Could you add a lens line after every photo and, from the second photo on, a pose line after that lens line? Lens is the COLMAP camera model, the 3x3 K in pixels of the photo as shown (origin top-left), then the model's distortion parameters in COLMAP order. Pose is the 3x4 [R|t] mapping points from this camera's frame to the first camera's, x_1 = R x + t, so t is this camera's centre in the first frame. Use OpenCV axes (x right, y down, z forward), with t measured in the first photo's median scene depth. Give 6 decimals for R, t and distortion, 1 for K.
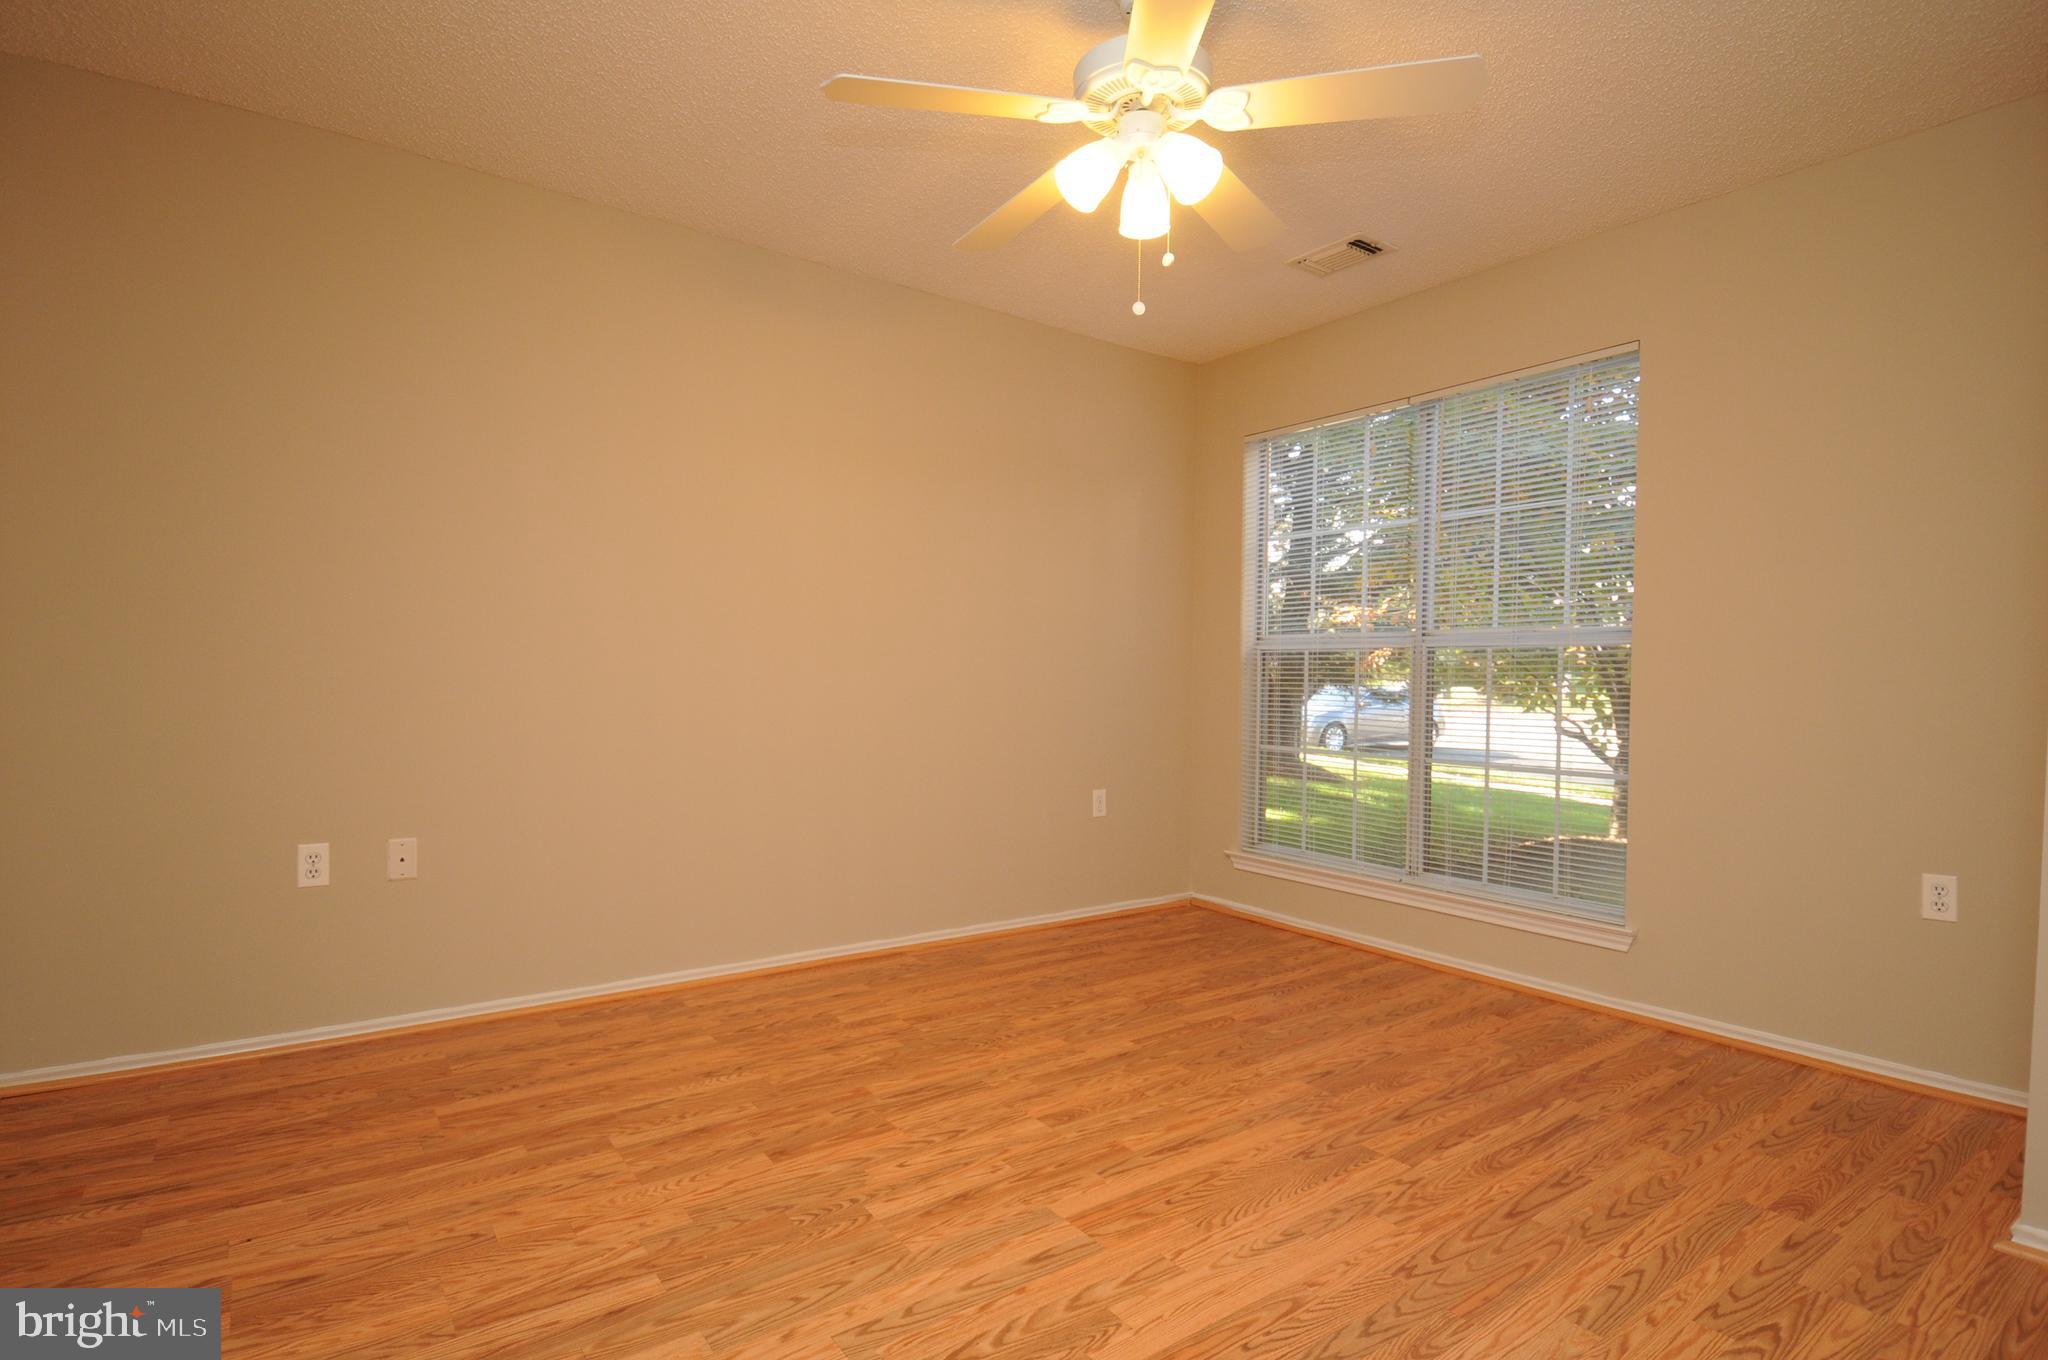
lens RADIAL K [[1020.6, 0, 1024.0], [0, 1020.6, 680.0], [0, 0, 1]] dist [0.015159, -0.023318]
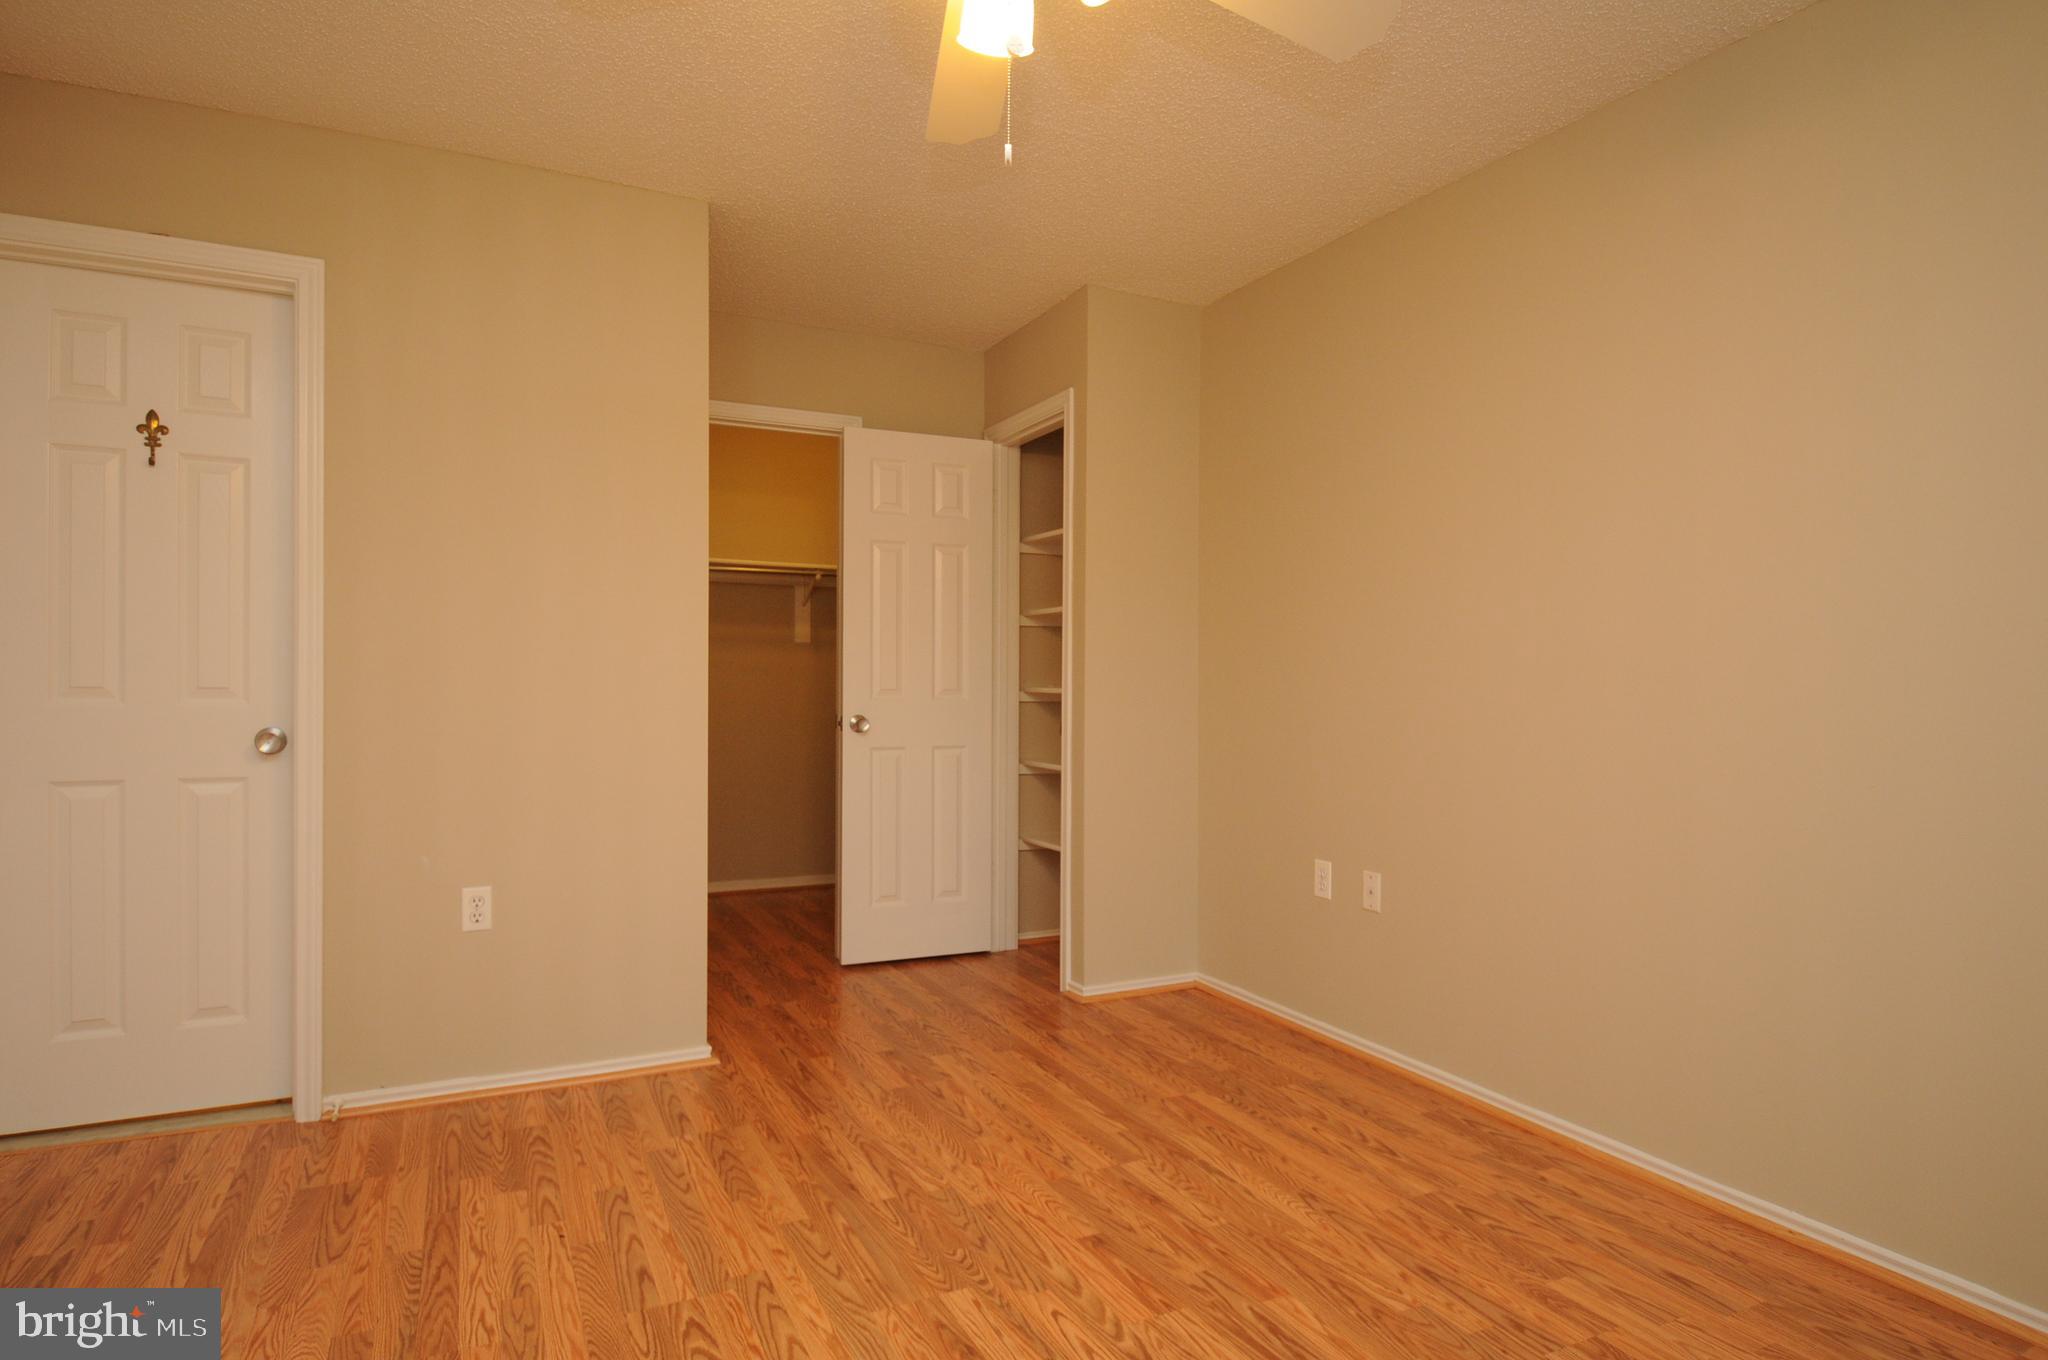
lens RADIAL K [[1144.4, 0, 1034.8], [0, 1144.4, 687.9], [0, 0, 1]] dist [-0.004977, -0.004441]
pose [[-0.178121, -0.011789, -0.983938, 0.683973], [-0.019345, 0.999777, -0.008477, -0.018727], [0.983818, 0.017524, -0.178309, 0.979112]]
